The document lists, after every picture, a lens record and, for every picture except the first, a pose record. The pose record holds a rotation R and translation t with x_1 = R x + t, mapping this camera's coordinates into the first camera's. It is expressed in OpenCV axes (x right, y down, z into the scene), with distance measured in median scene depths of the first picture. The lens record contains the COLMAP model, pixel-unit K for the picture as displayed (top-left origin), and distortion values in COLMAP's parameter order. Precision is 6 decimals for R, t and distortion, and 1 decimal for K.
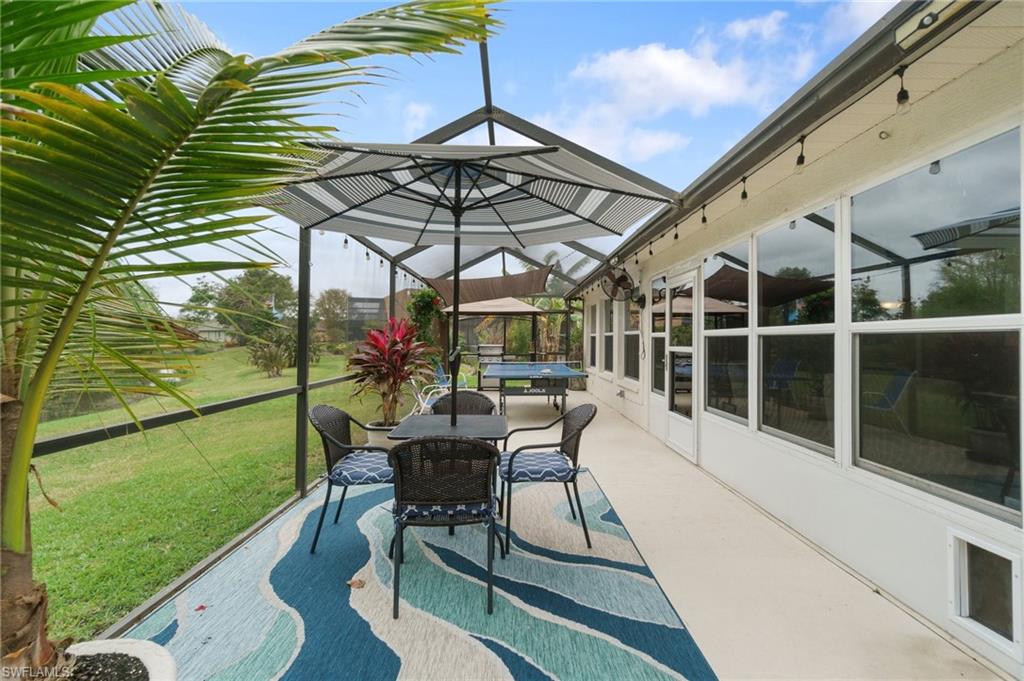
lens RADIAL K [[441.9, 0, 503.2], [0, 441.9, 333.9], [0, 0, 1]] dist [-0.008257, 0.003166]
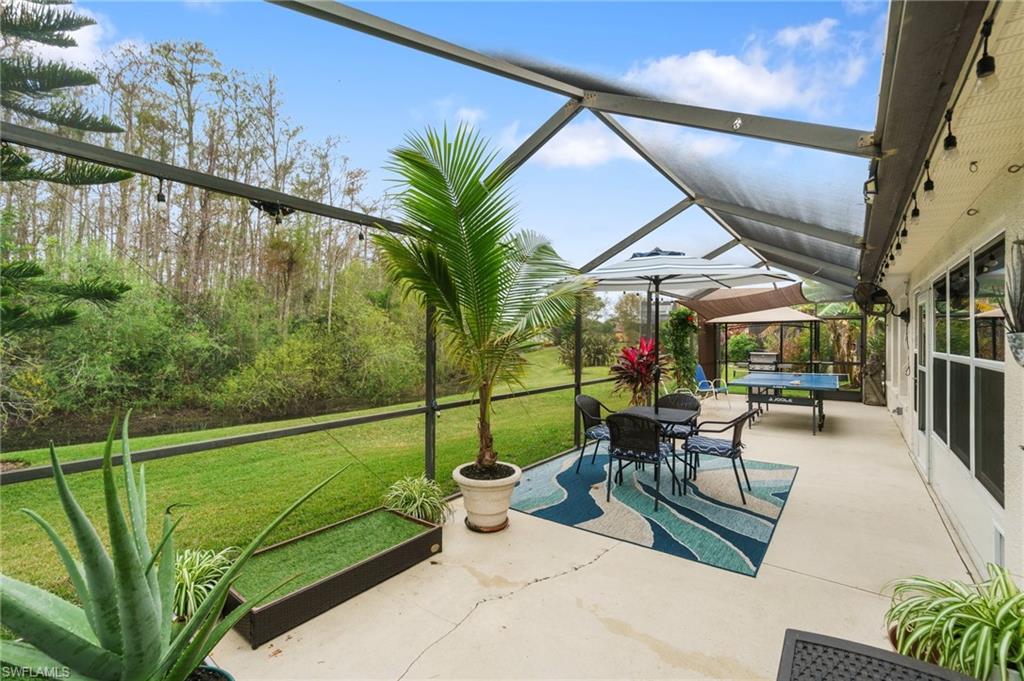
lens RADIAL K [[441.9, 0, 507.2], [0, 441.9, 333.1], [0, 0, 1]] dist [-0.008257, 0.003166]
pose [[0.797248, -0.009464, -0.603578, 0.458047], [0.009367, 0.999951, -0.003307, -0.092794], [0.603579, -0.003017, 0.797297, -0.661094]]
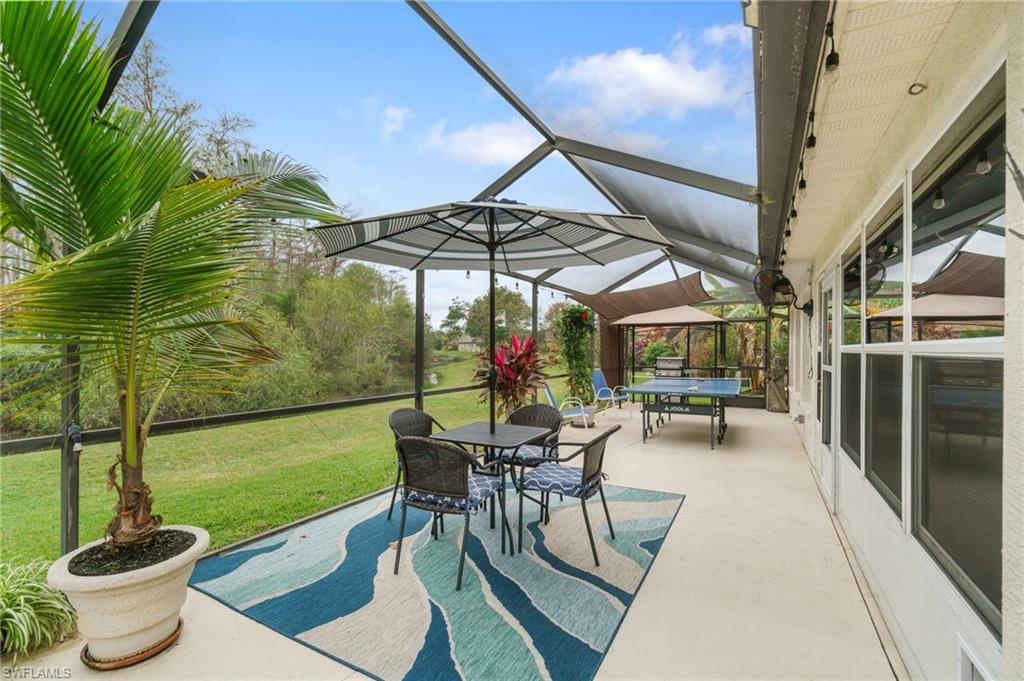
lens RADIAL K [[441.9, 0, 506.1], [0, 441.9, 346.1], [0, 0, 1]] dist [-0.008257, 0.003166]
pose [[0.872669, -0.004497, -0.488291, 0.509685], [0.007449, 0.999964, 0.004104, -0.025012], [0.488255, -0.007219, 0.872671, 0.017390]]
